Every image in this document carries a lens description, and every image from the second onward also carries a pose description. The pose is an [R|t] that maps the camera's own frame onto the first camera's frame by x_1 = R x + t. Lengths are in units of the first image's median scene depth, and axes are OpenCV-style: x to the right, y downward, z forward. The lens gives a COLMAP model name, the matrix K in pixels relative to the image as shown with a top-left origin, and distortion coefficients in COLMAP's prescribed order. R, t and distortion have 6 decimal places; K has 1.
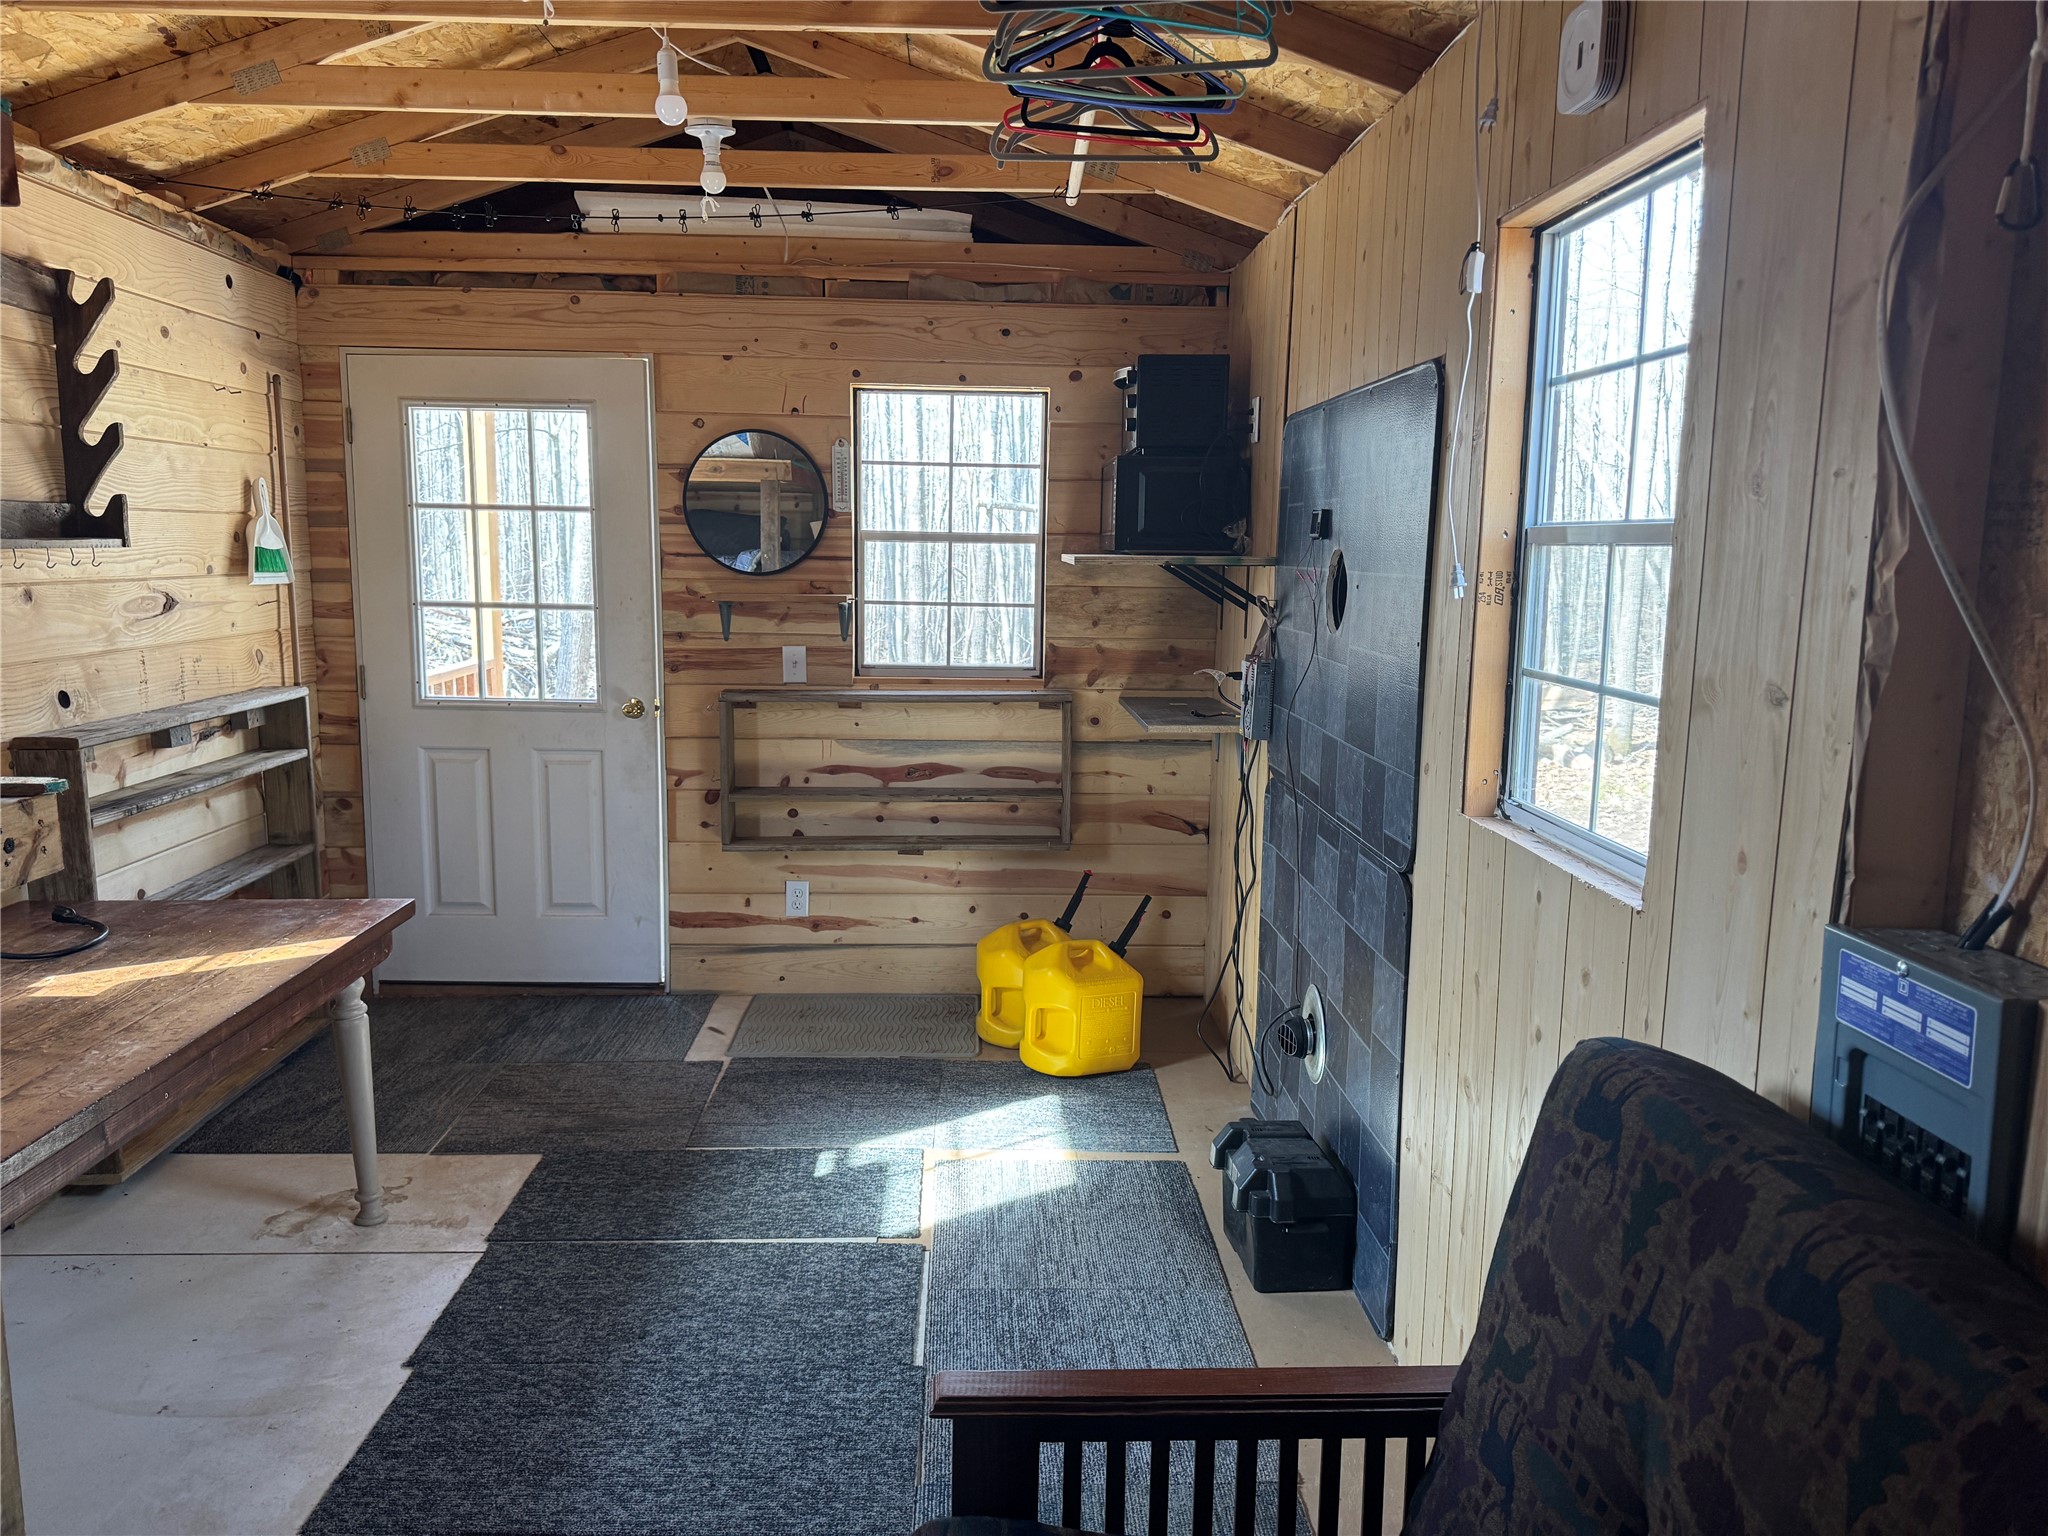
lens RADIAL K [[1476.3, 0, 1013.4], [0, 1476.3, 780.1], [0, 0, 1]] dist [0.026369, -0.012643]
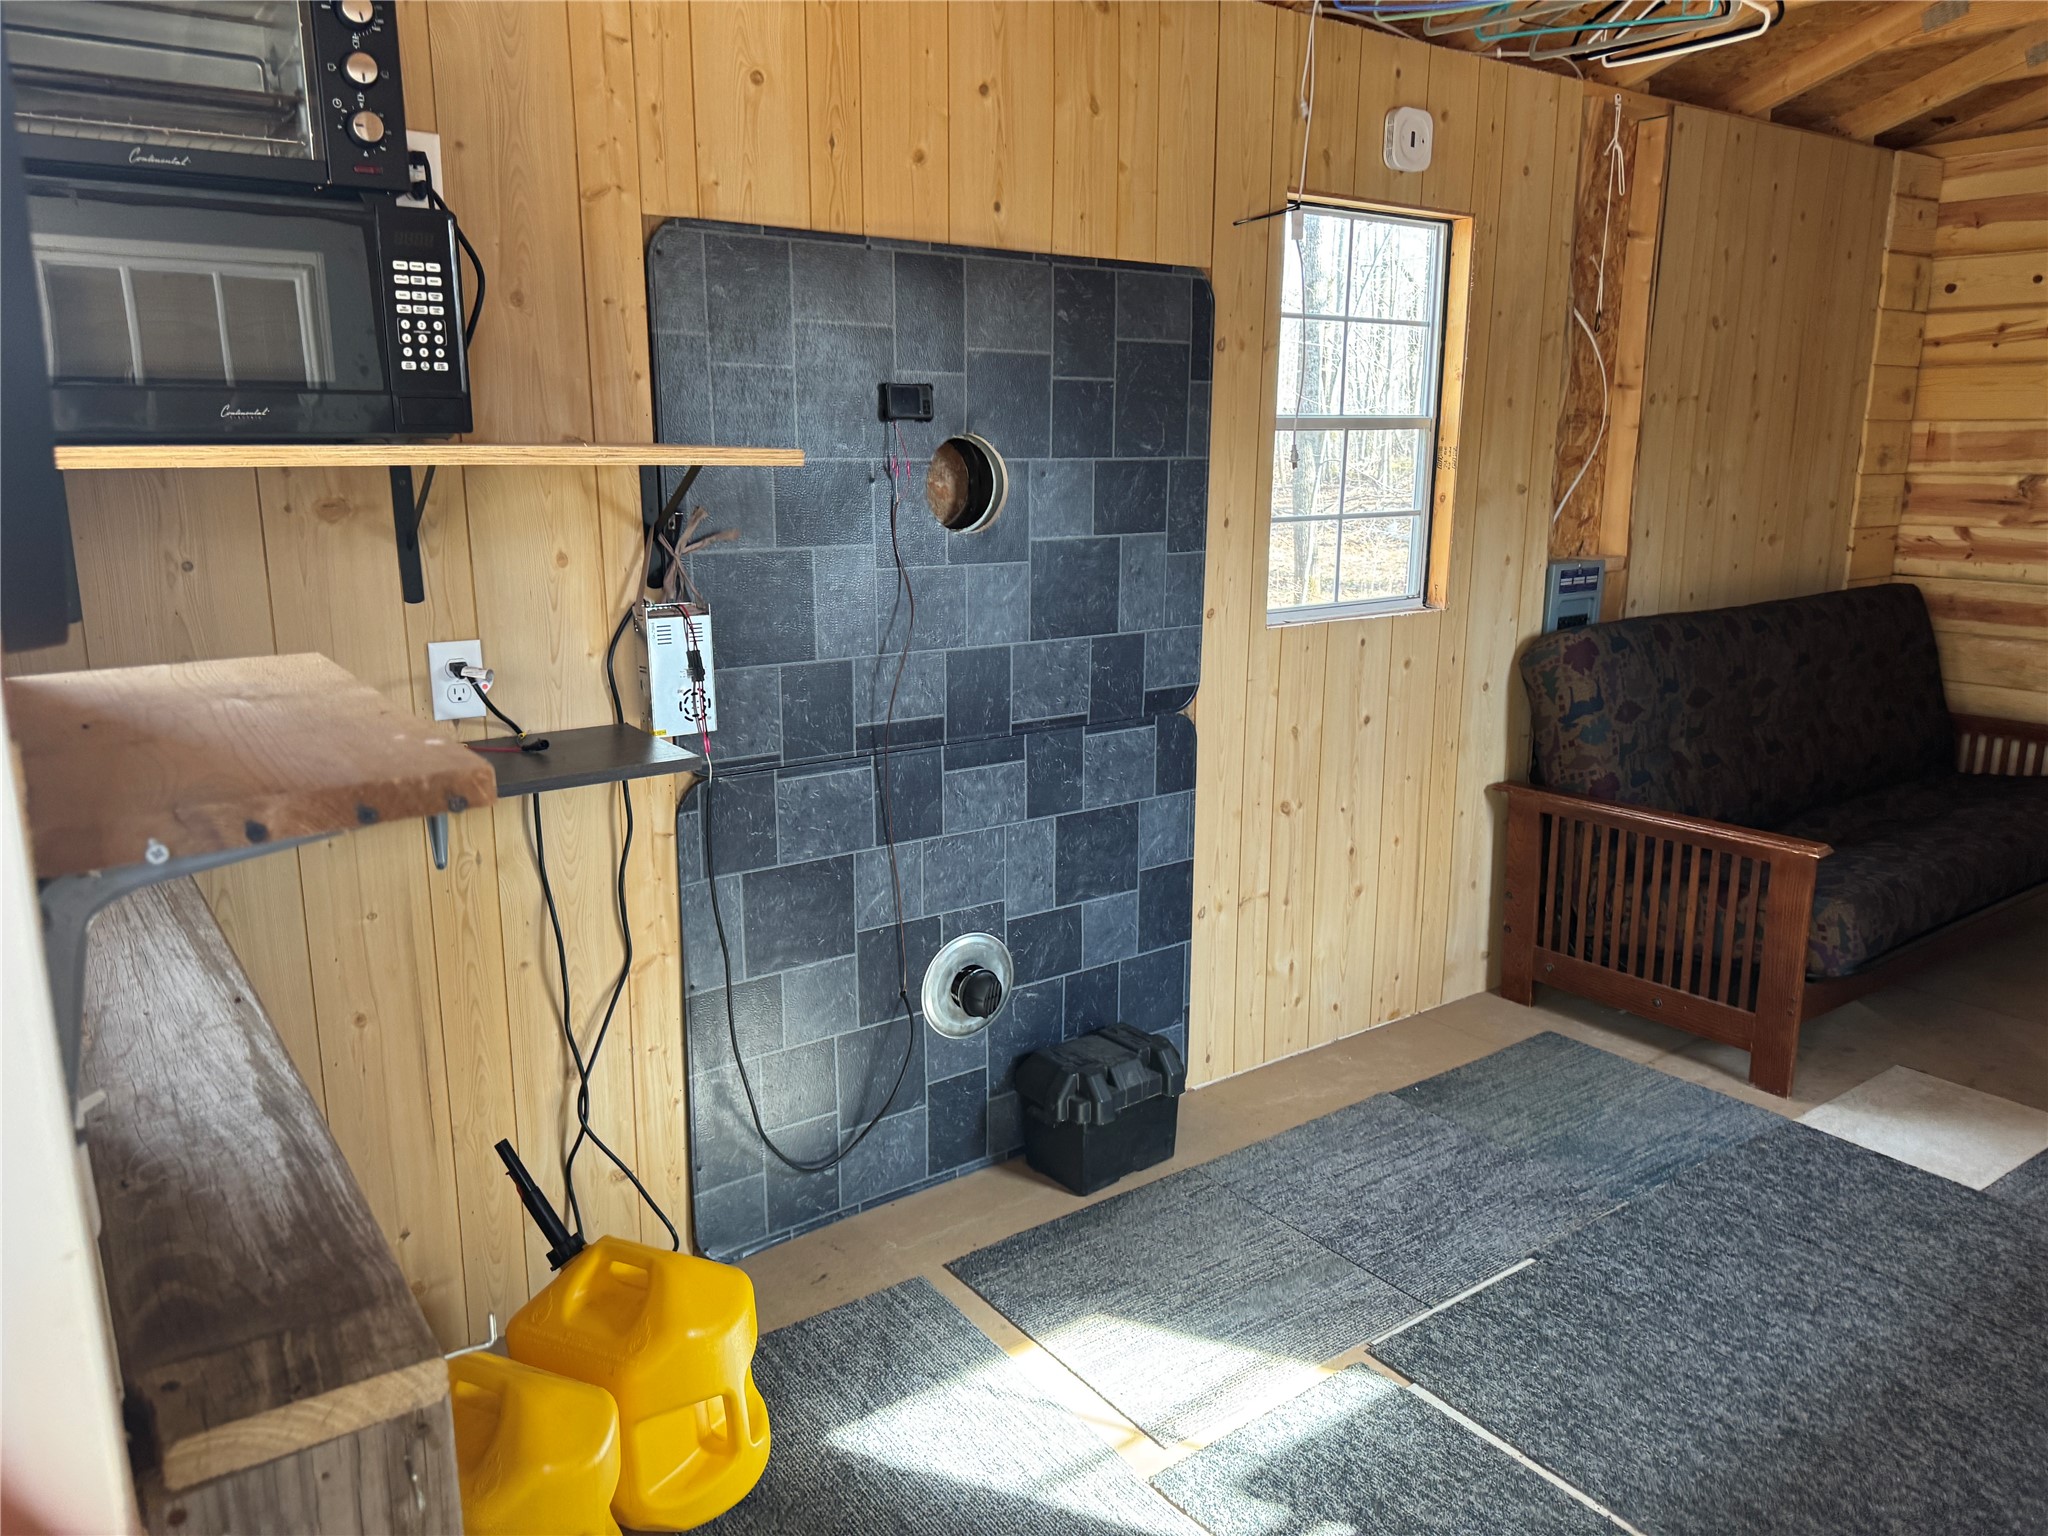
lens RADIAL K [[1476.3, 0, 1013.4], [0, 1476.3, 780.1], [0, 0, 1]] dist [0.026369, -0.012643]
pose [[-0.570418, -0.195988, 0.797629, -0.596388], [0.125571, 0.938889, 0.320499, -0.275840], [-0.811699, 0.282978, -0.510949, 1.690107]]
